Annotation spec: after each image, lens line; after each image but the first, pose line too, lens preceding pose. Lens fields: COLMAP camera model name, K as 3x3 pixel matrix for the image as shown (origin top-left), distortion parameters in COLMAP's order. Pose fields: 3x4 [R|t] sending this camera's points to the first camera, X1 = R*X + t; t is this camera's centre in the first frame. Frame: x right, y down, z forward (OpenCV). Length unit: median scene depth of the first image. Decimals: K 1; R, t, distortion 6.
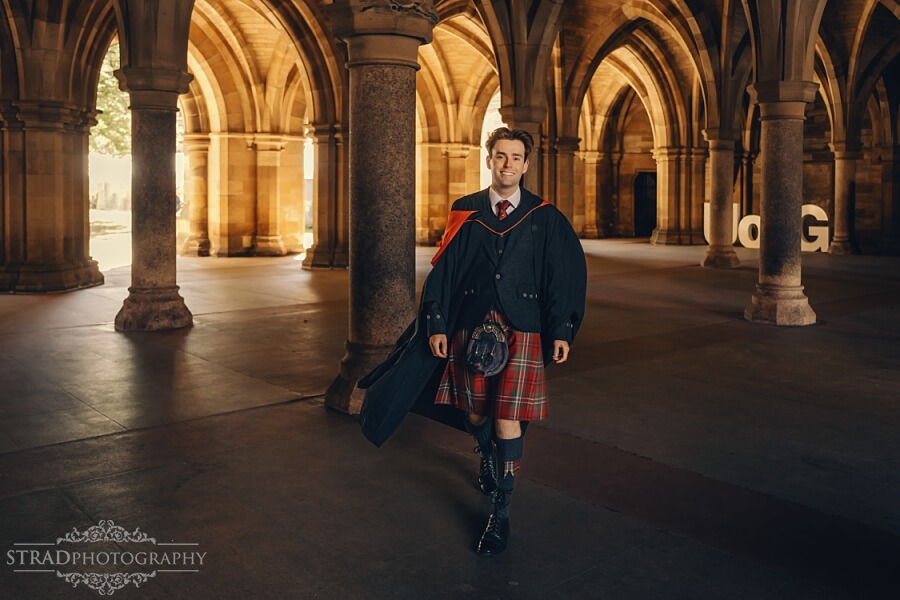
lens RADIAL K [[831.2, 0, 479.3], [0, 831.2, 220.9], [0, 0, 1]] dist [-0.012604, -0.004031]
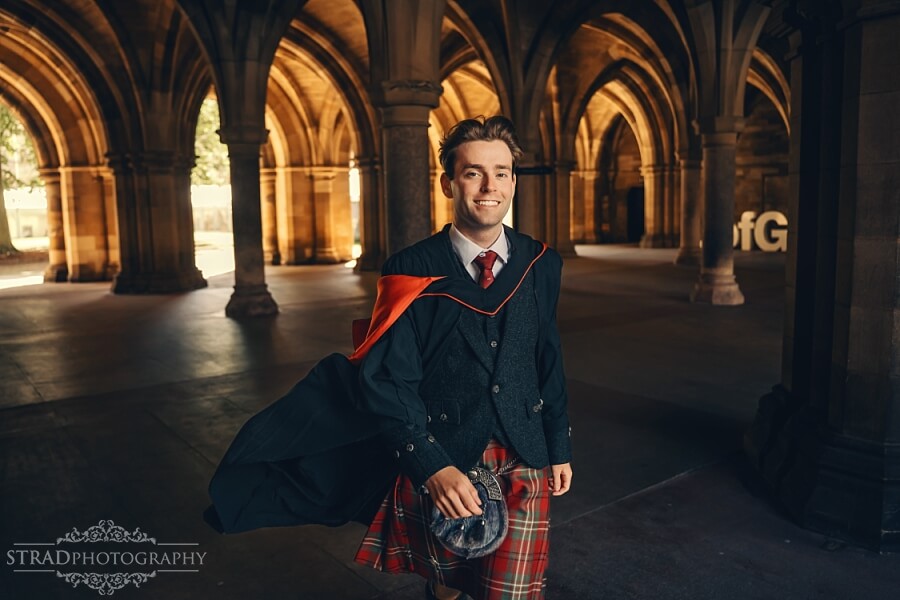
lens RADIAL K [[727.9, 0, 450.0], [0, 727.9, 300.0], [0, 0, 1]] dist [-0.053982, 0.002486]
pose [[0.997028, -0.019456, -0.074541, 0.015871], [0.026240, 0.995493, 0.091134, 0.001011], [0.072432, -0.092820, 0.993045, -0.090767]]
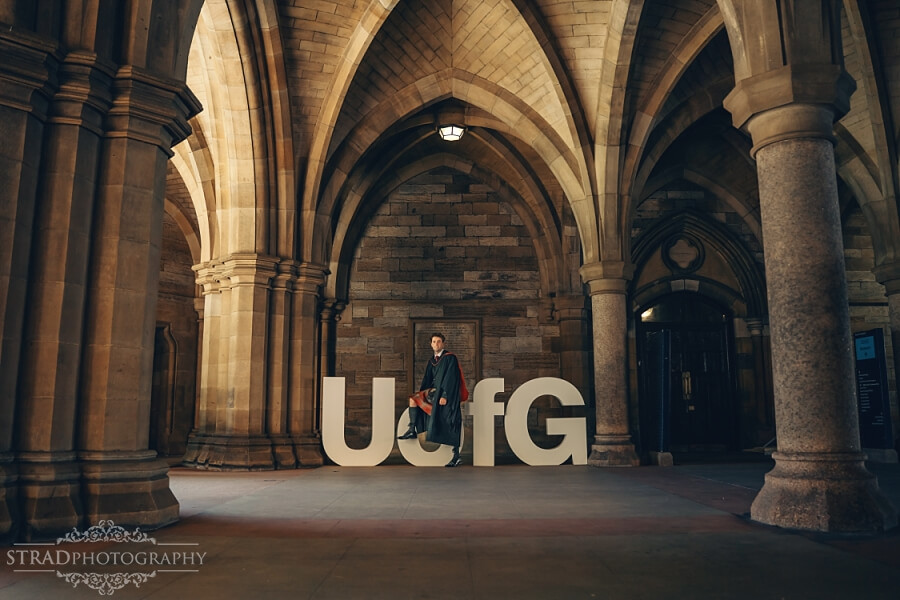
lens RADIAL K [[727.9, 0, 450.0], [0, 727.9, 300.0], [0, 0, 1]] dist [-0.053982, 0.002486]
pose [[0.660897, 0.113632, 0.741824, 0.002572], [0.032826, 0.983147, -0.179843, 0.018442], [-0.749758, 0.143209, 0.646029, 0.956230]]
